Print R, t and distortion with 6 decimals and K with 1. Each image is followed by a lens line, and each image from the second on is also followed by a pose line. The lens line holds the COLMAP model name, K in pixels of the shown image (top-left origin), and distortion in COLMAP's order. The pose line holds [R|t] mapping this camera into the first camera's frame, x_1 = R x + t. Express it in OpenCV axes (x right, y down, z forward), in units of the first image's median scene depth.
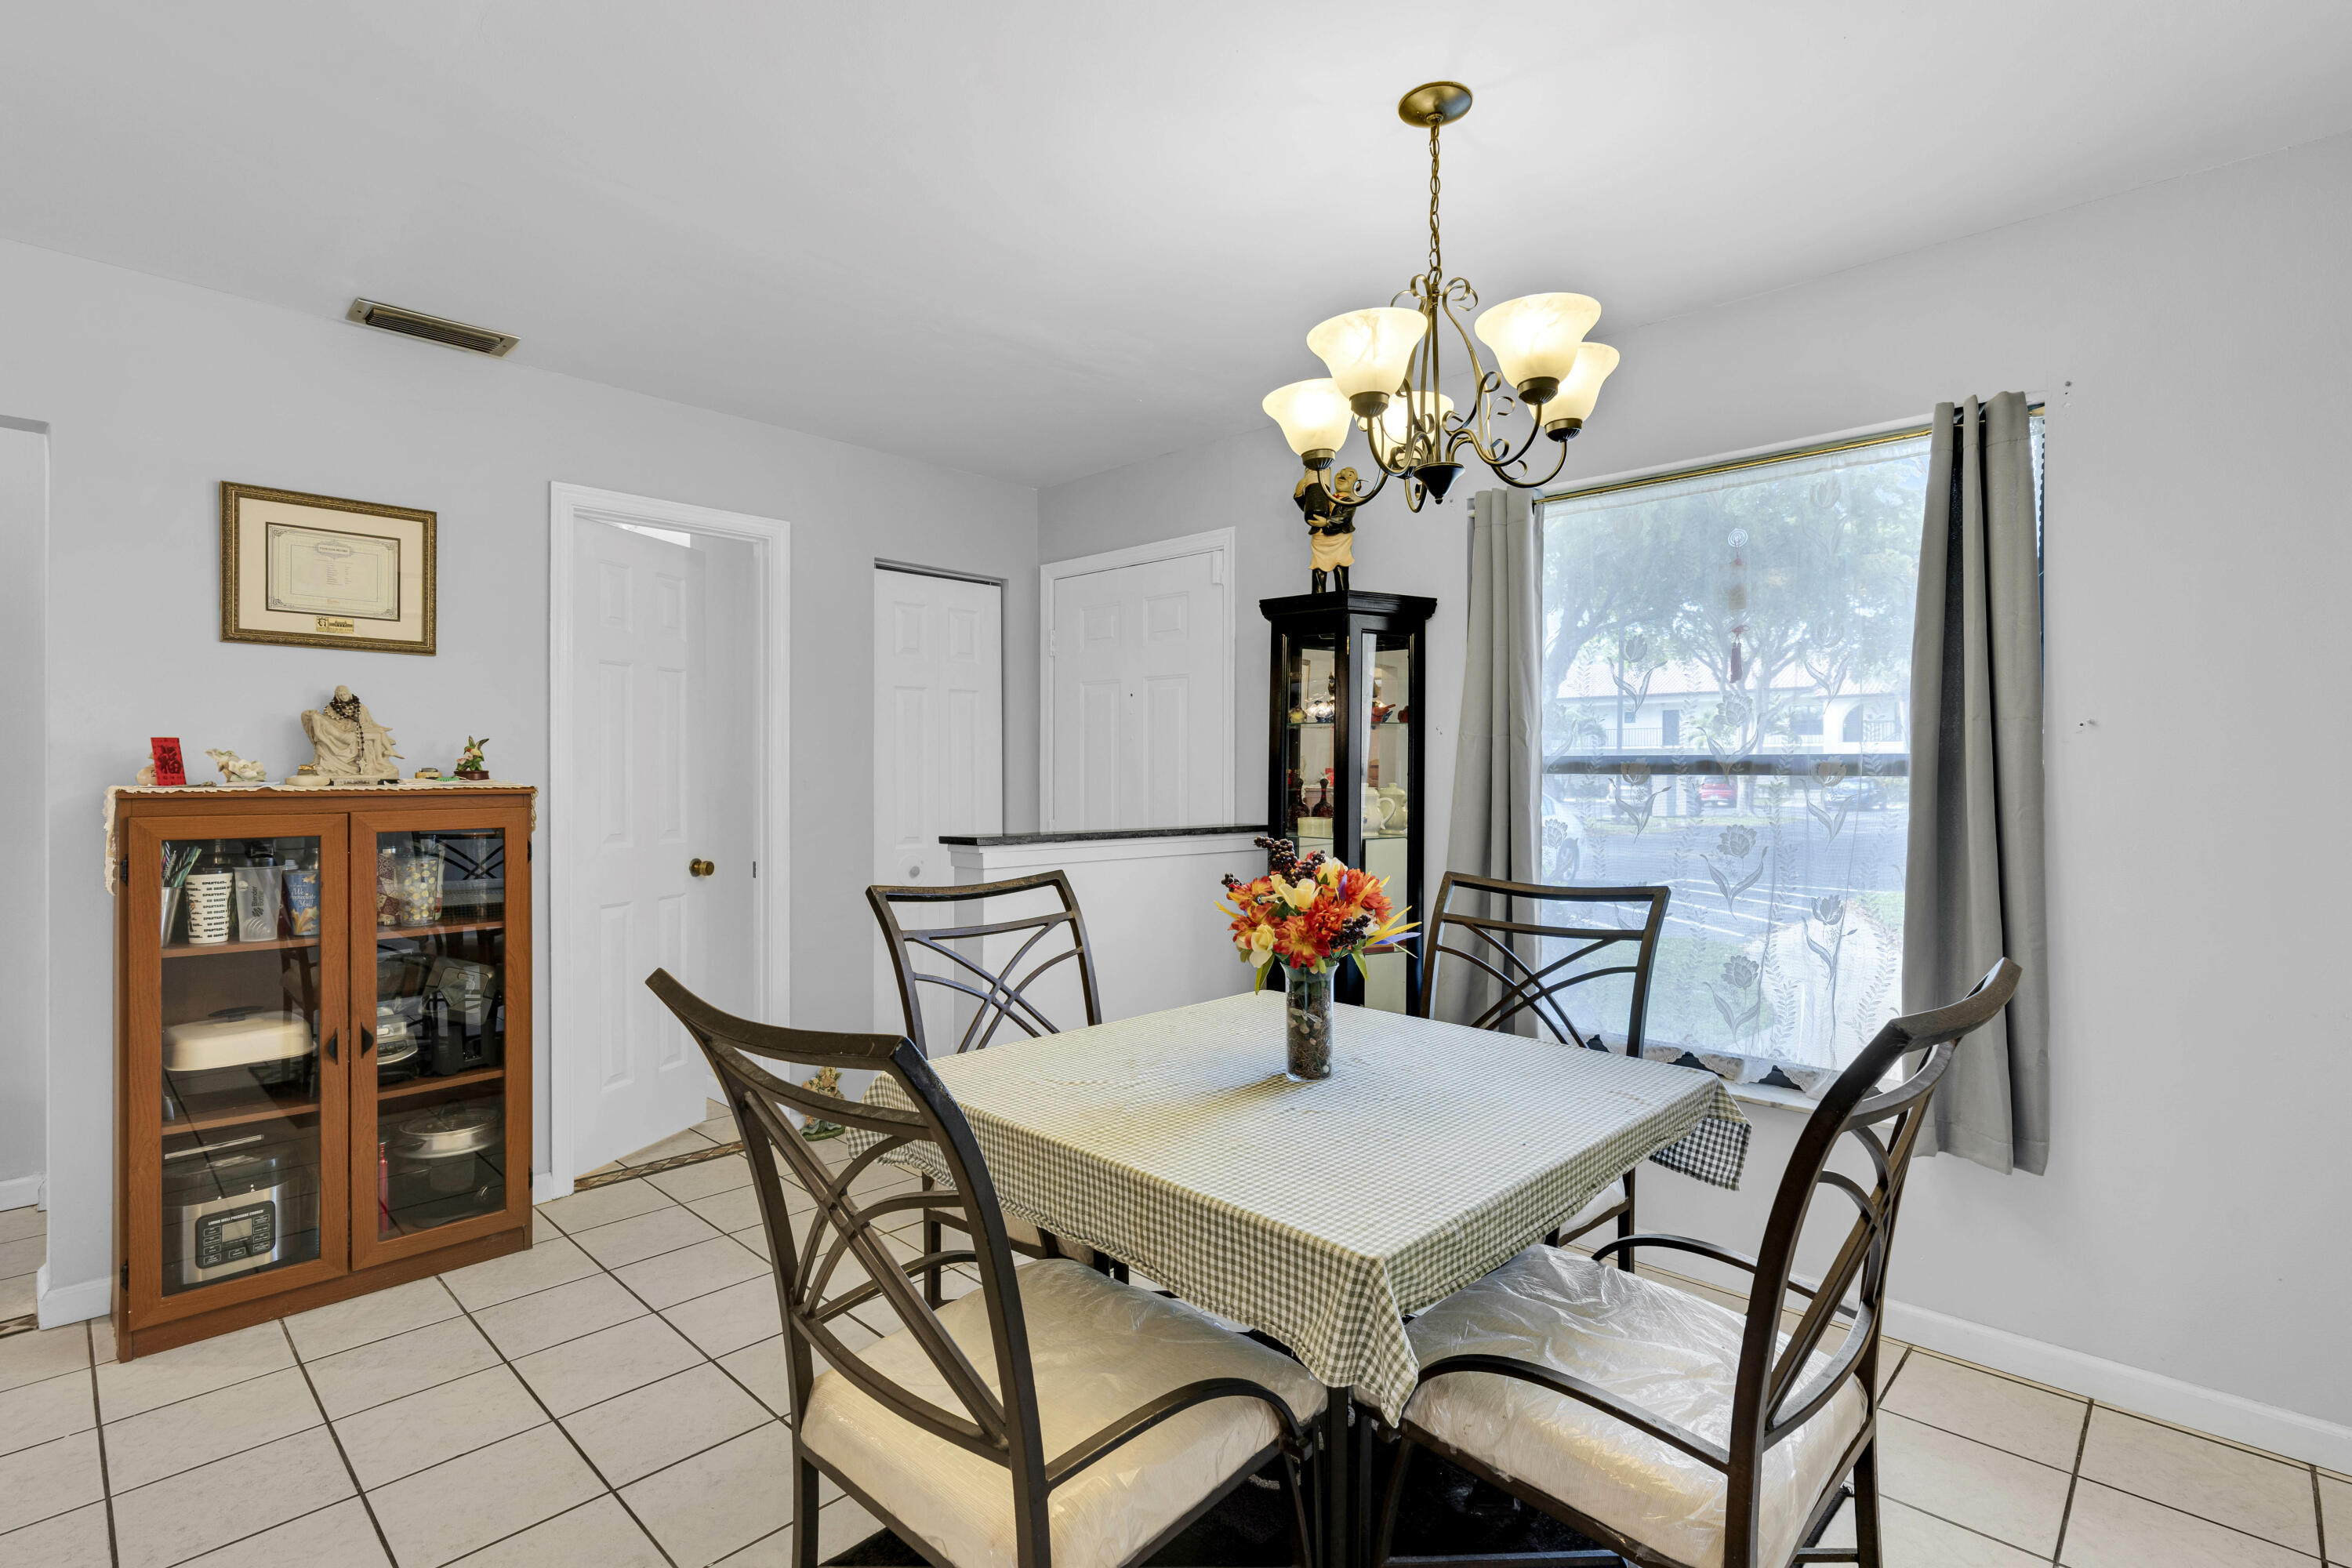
lens RADIAL K [[1112.3, 0, 1182.0], [0, 1112.3, 796.6], [0, 0, 1]] dist [-0.000010, 0.000225]
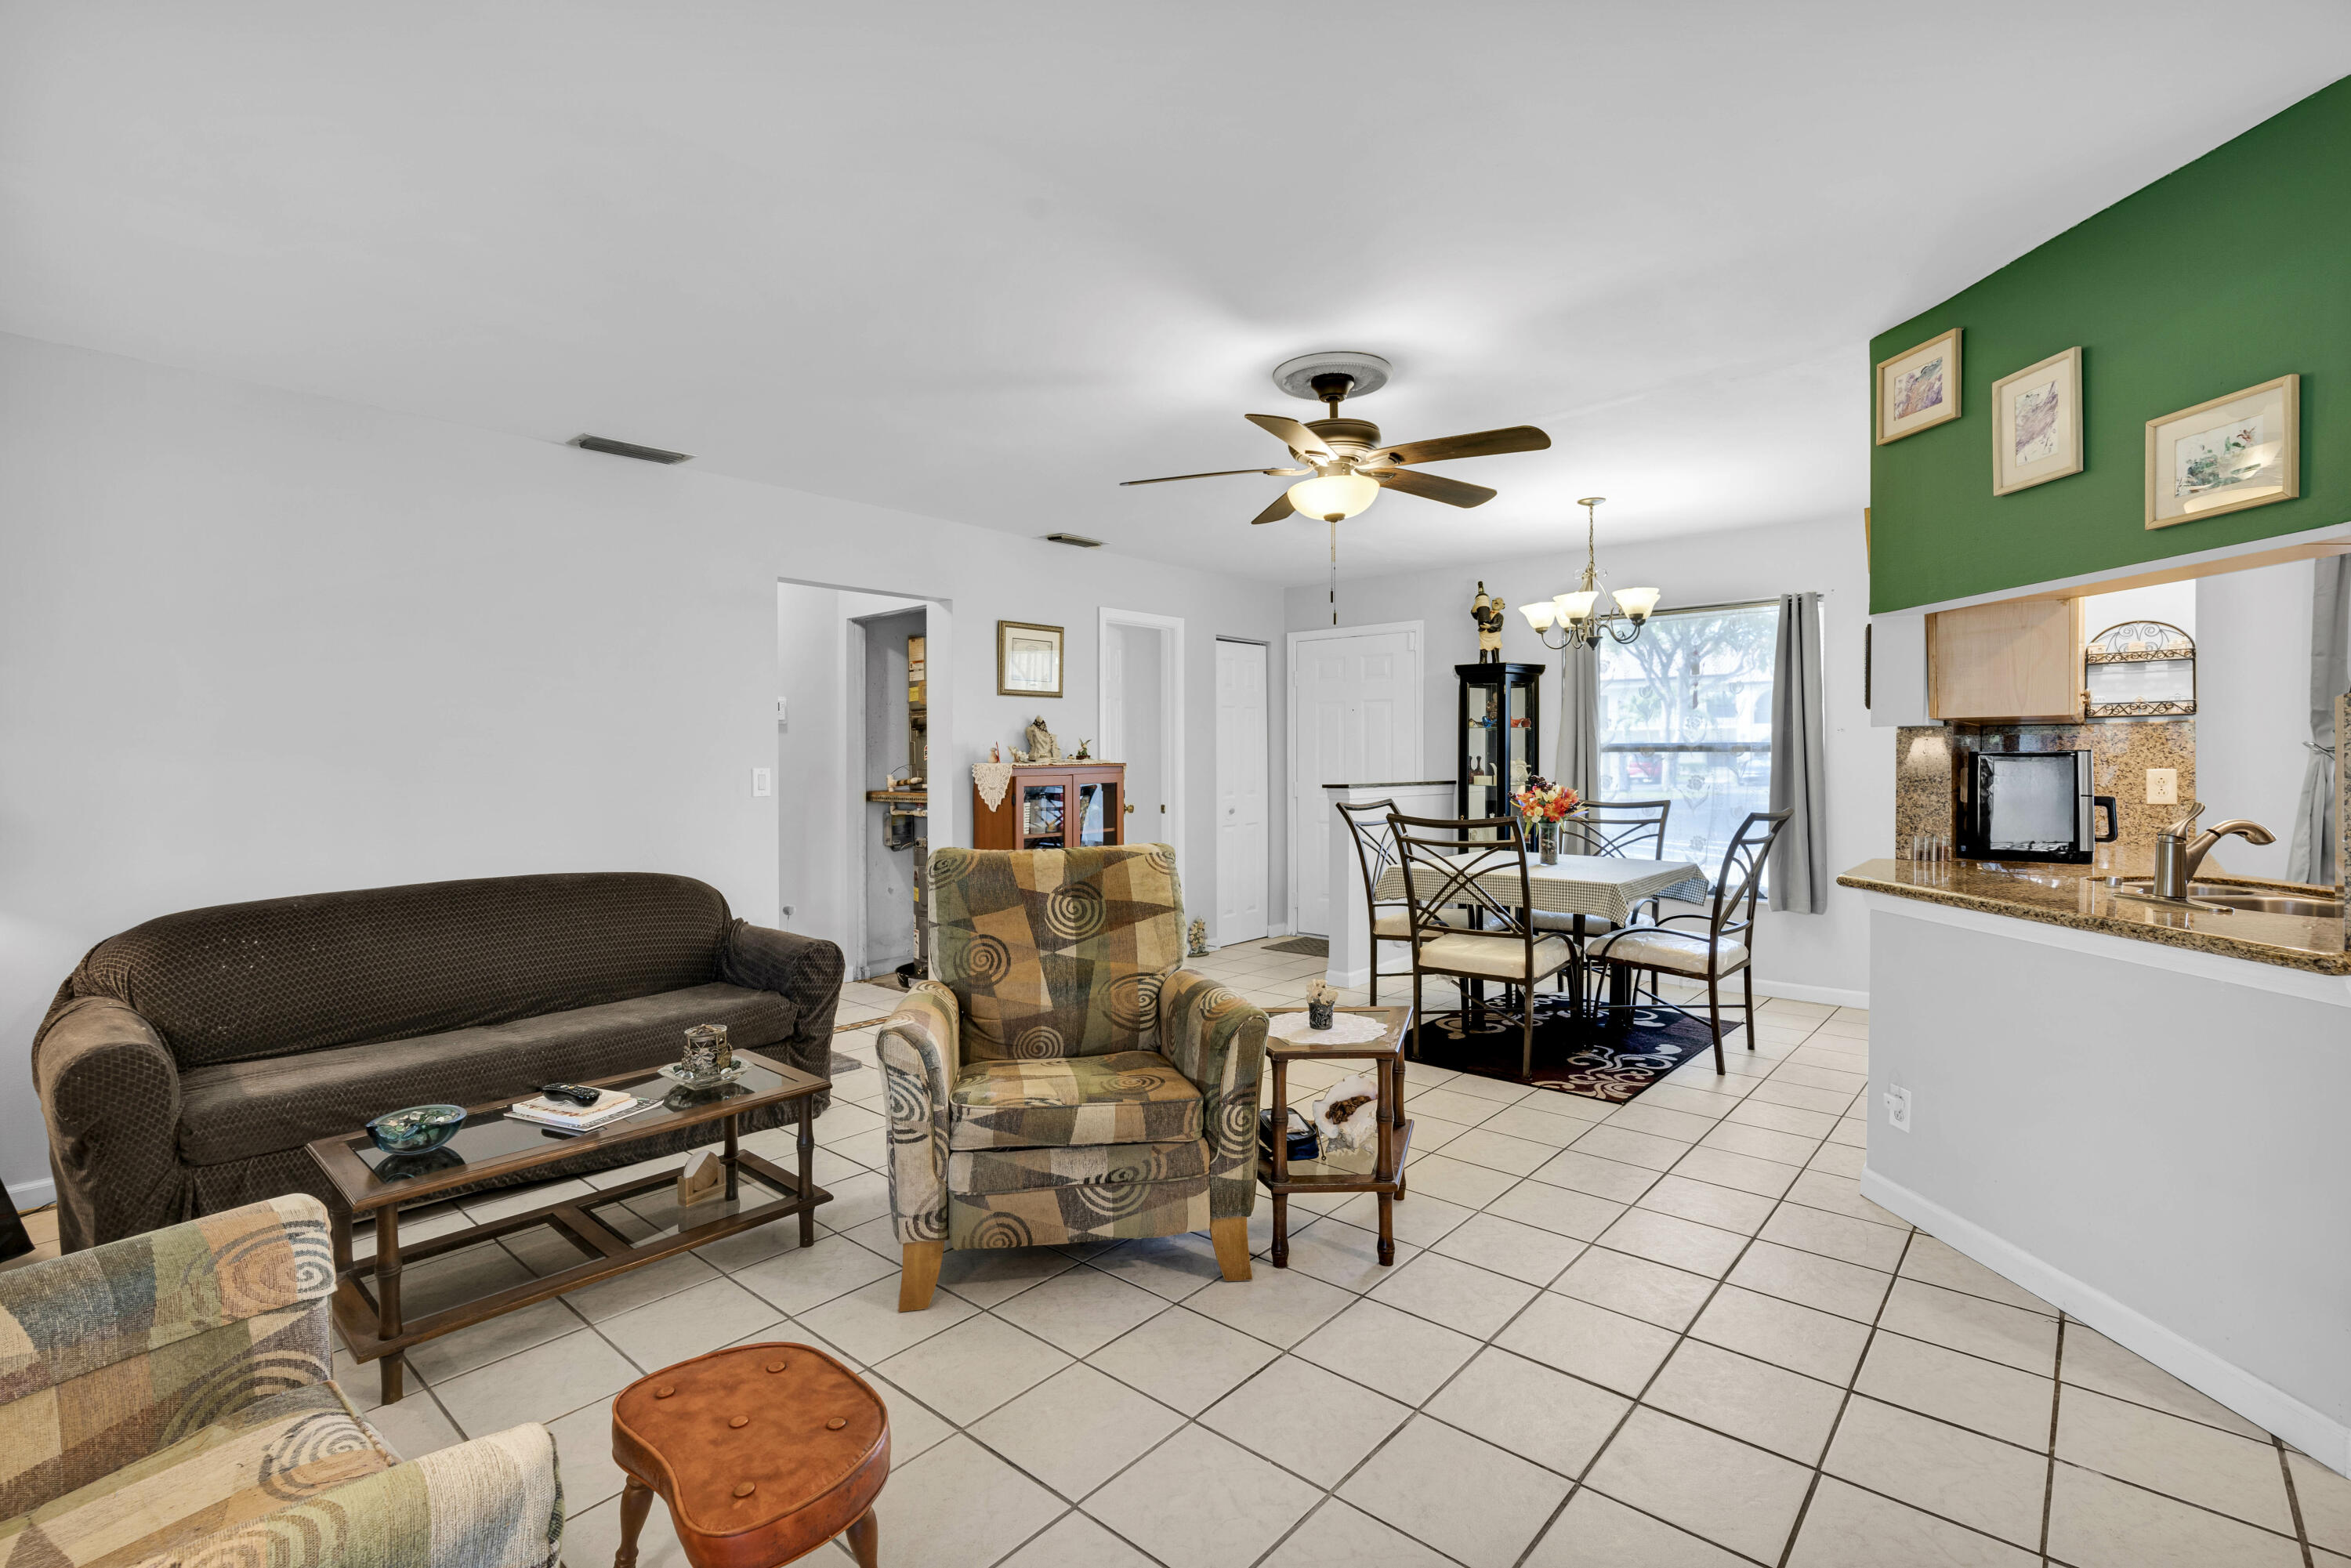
lens RADIAL K [[1077.9, 0, 1175.5], [0, 1077.9, 784.0], [0, 0, 1]] dist [-0.000182, 0.000789]
pose [[0.999086, -0.008754, 0.041829, -0.552564], [0.008556, 0.999951, 0.004912, 0.021205], [-0.041870, -0.004549, 0.999113, -0.967878]]
